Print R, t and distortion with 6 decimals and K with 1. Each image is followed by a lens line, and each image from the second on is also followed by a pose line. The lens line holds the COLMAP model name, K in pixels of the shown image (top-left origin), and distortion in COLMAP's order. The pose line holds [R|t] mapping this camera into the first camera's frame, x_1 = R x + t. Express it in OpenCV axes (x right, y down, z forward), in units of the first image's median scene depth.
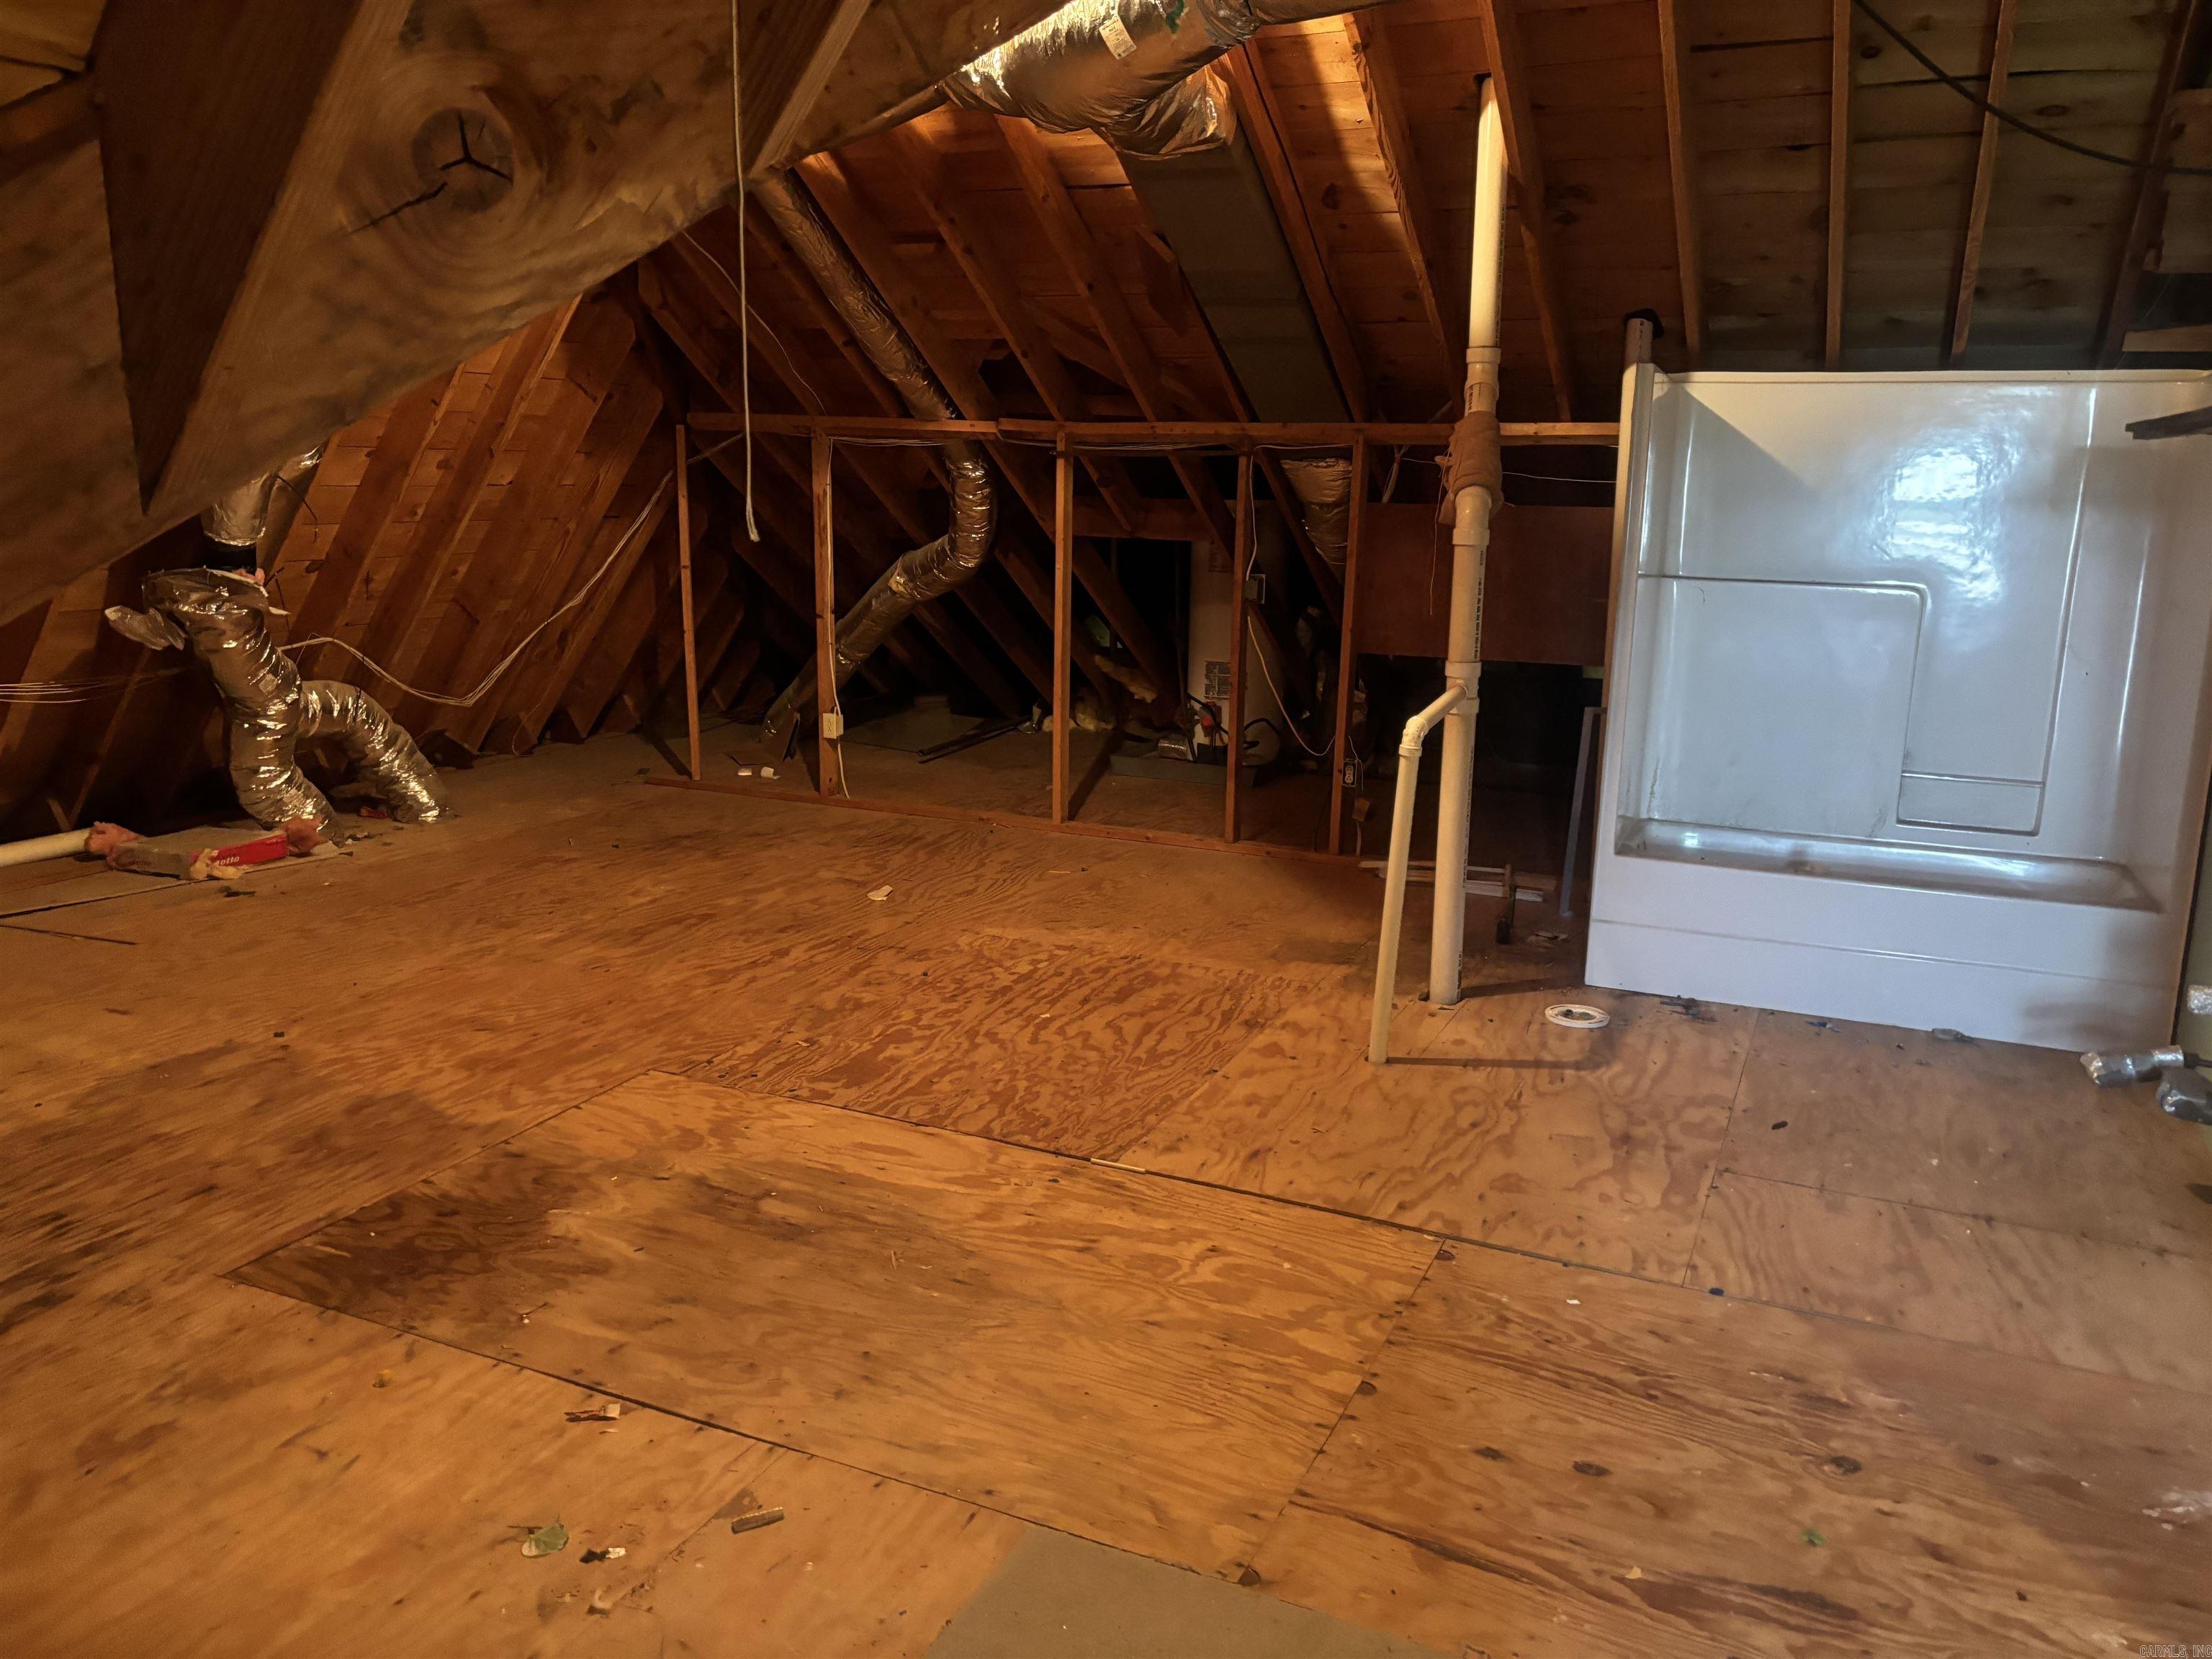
lens RADIAL K [[1690.8, 0, 1089.8], [0, 1690.8, 839.9], [0, 0, 1]] dist [0.042915, -0.045979]
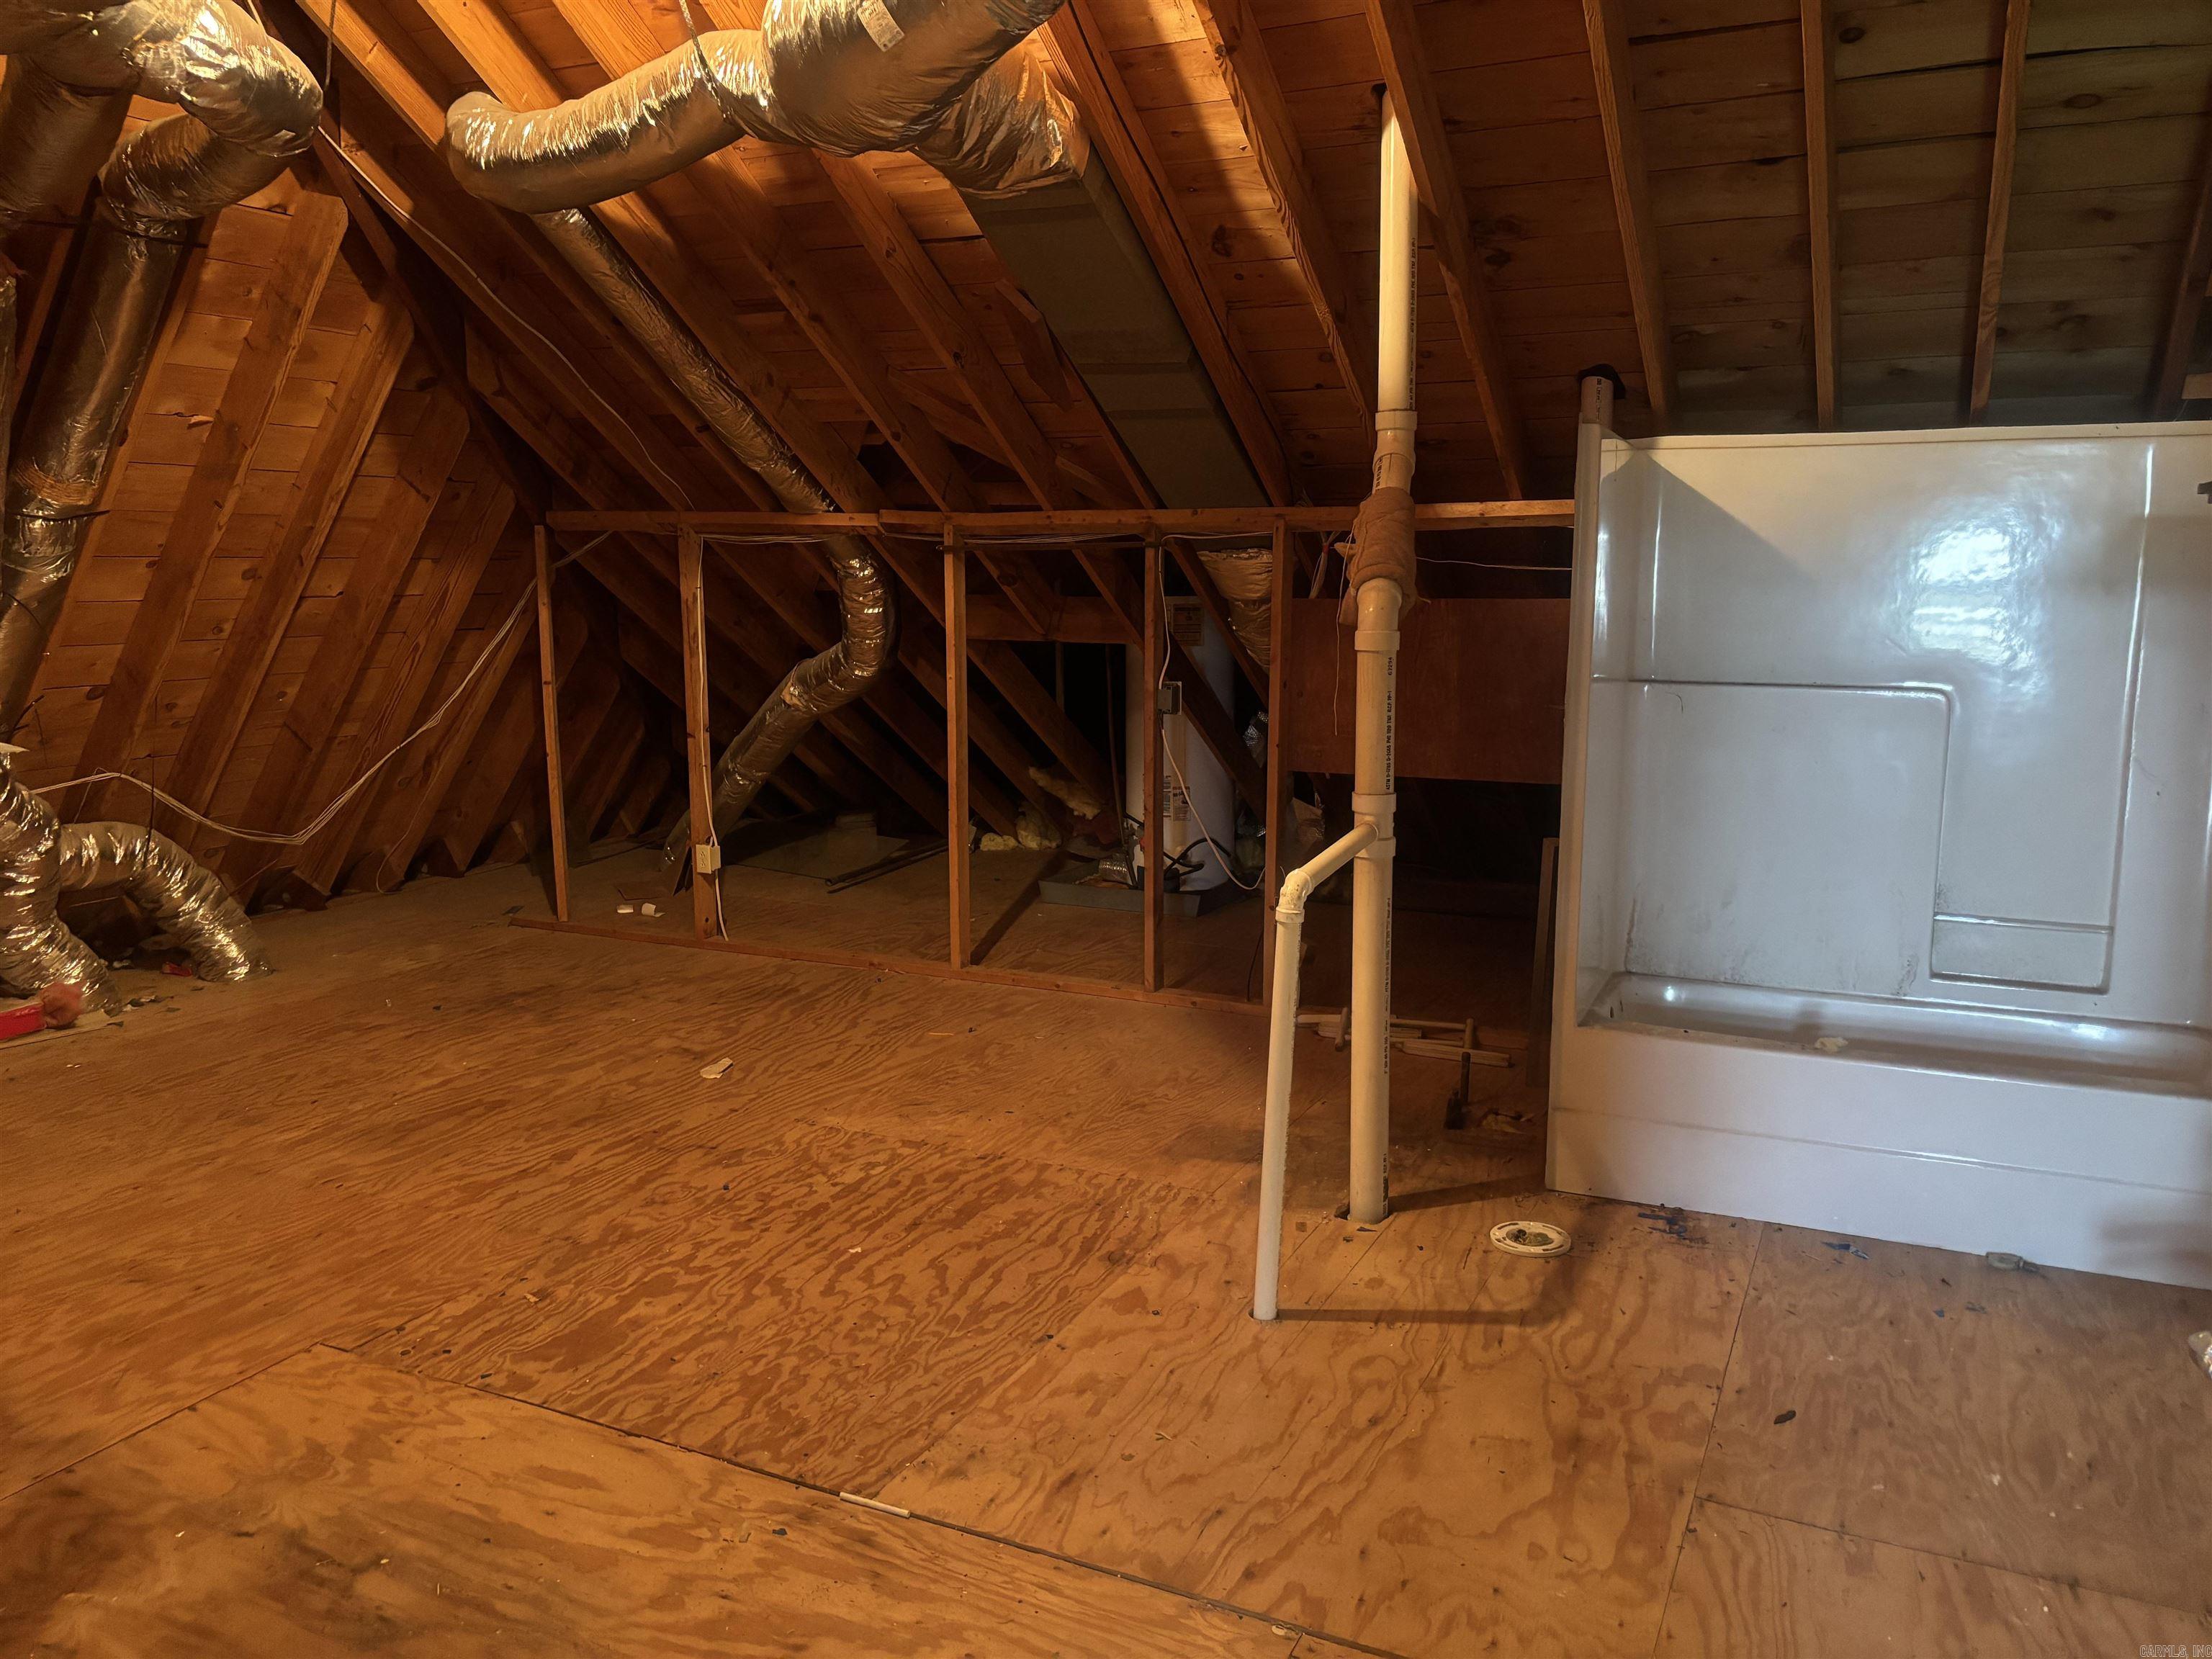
lens RADIAL K [[1659.3, 0, 1106.0], [0, 1659.3, 829.5], [0, 0, 1]] dist [0.055224, -0.068526]
pose [[0.999637, -0.016483, -0.021317, 0.101115], [0.015236, 0.998237, -0.057365, -0.041311], [0.022225, 0.057019, 0.998126, 0.193894]]
